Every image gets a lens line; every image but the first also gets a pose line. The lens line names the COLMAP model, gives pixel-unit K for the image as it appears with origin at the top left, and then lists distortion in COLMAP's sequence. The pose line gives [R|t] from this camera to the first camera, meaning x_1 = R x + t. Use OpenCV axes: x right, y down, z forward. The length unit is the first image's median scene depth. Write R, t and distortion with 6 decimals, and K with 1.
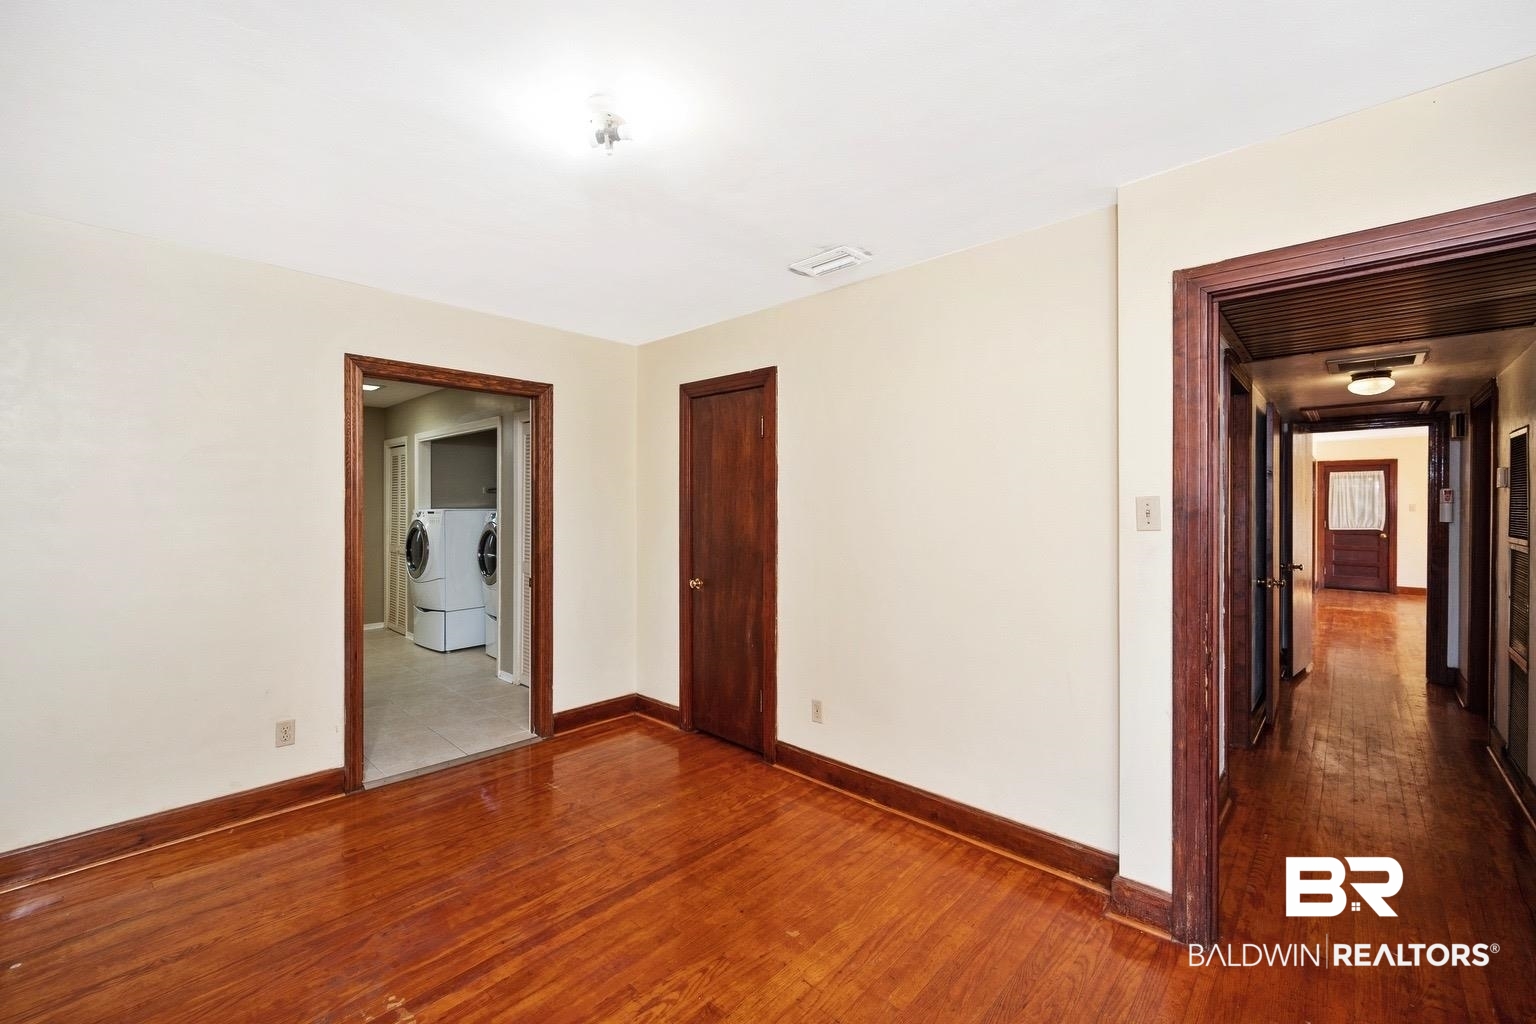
lens RADIAL K [[625.1, 0, 774.7], [0, 625.1, 502.6], [0, 0, 1]] dist [-0.000095, -0.000033]
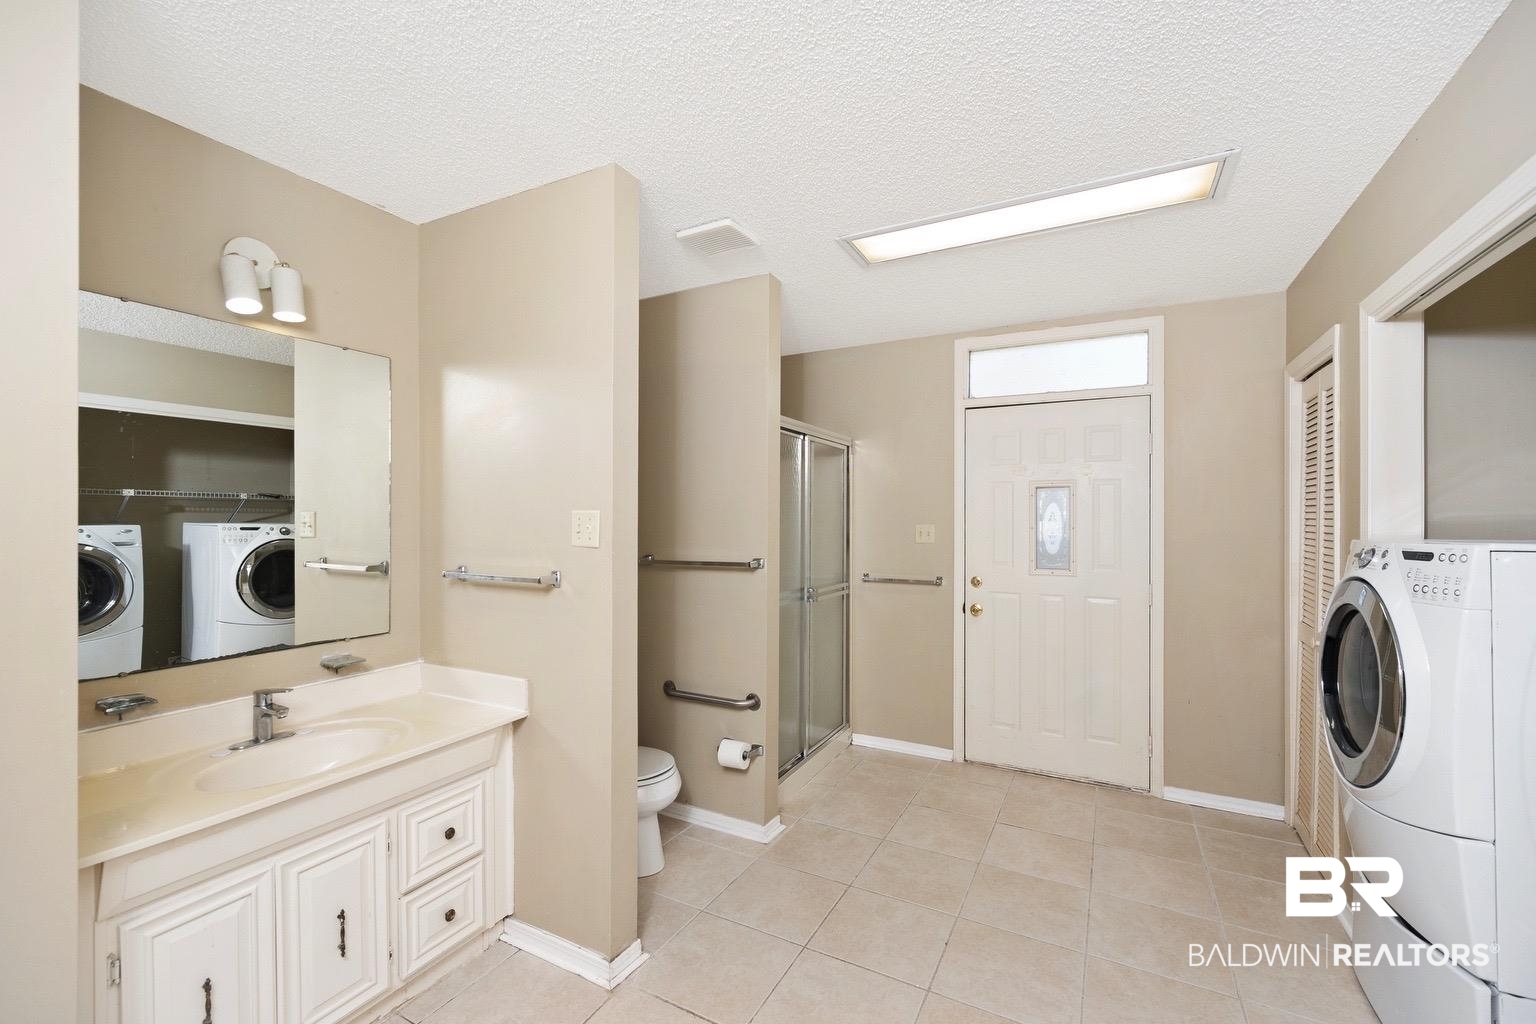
lens RADIAL K [[643.2, 0, 763.1], [0, 643.2, 515.9], [0, 0, 1]] dist [0.000430, -0.000189]
pose [[0.246740, 0.001201, -0.969081, -0.348595], [-0.001728, 0.999998, 0.000799, -0.000348], [0.969080, 0.001478, 0.246741, 0.654052]]
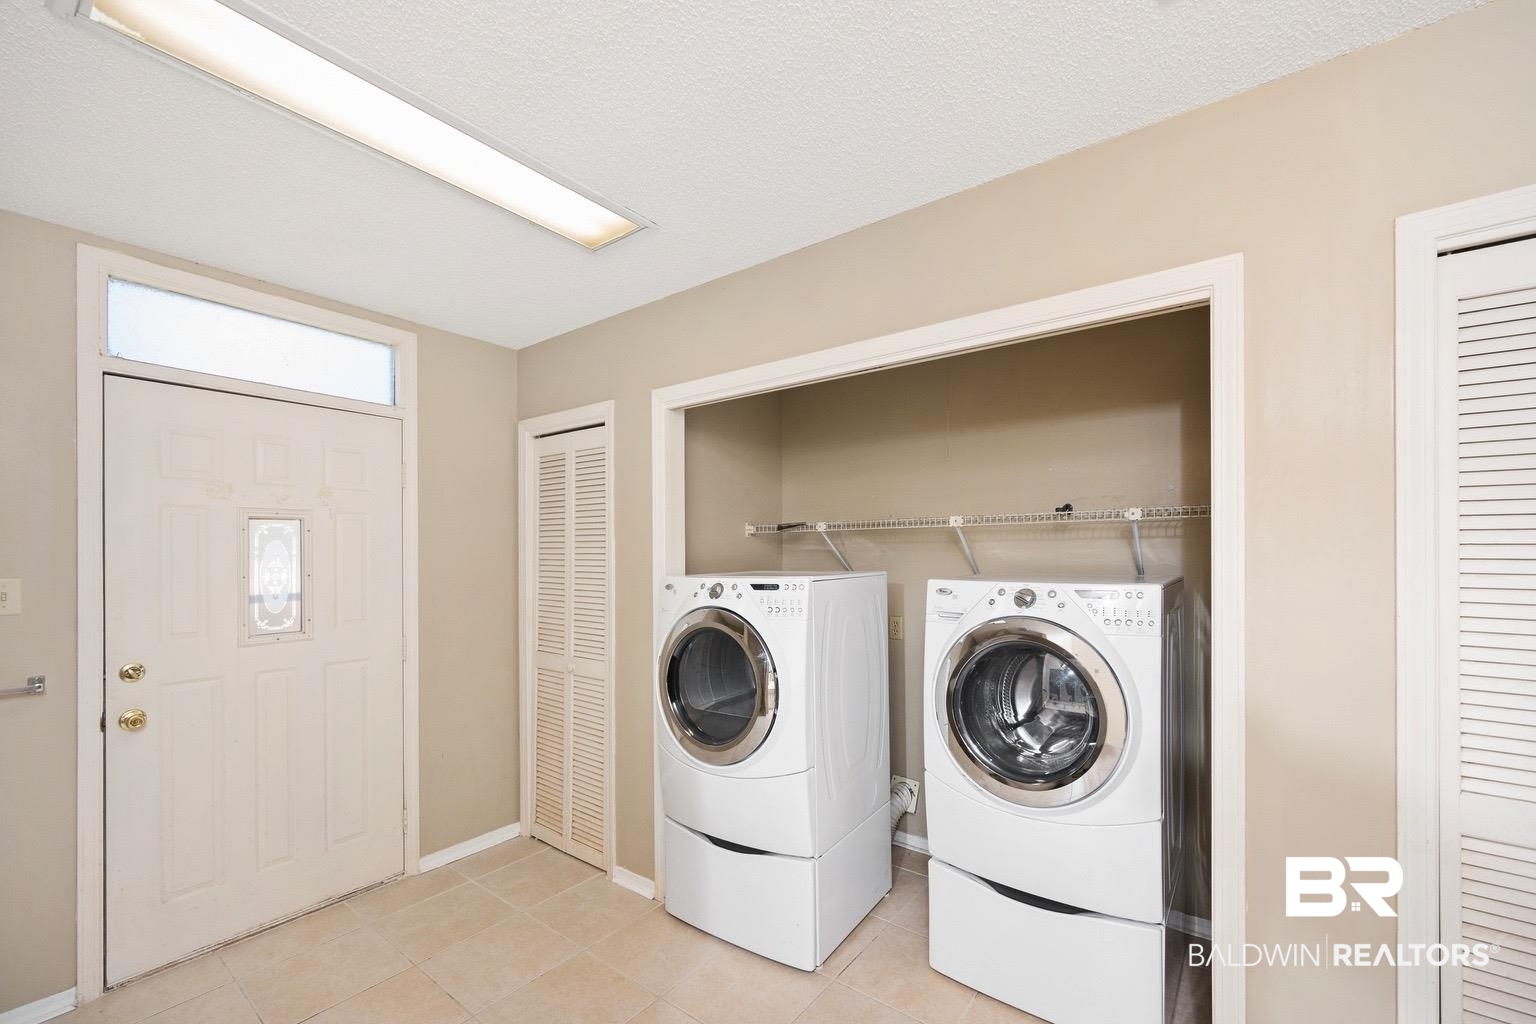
lens RADIAL K [[631.4, 0, 771.9], [0, 631.4, 554.6], [0, 0, 1]] dist [-0.000674, -0.000264]
pose [[0.994789, -0.002279, 0.101927, -0.567614], [0.001953, 0.999993, 0.003298, -0.004126], [-0.101934, -0.003081, 0.994786, 0.614310]]
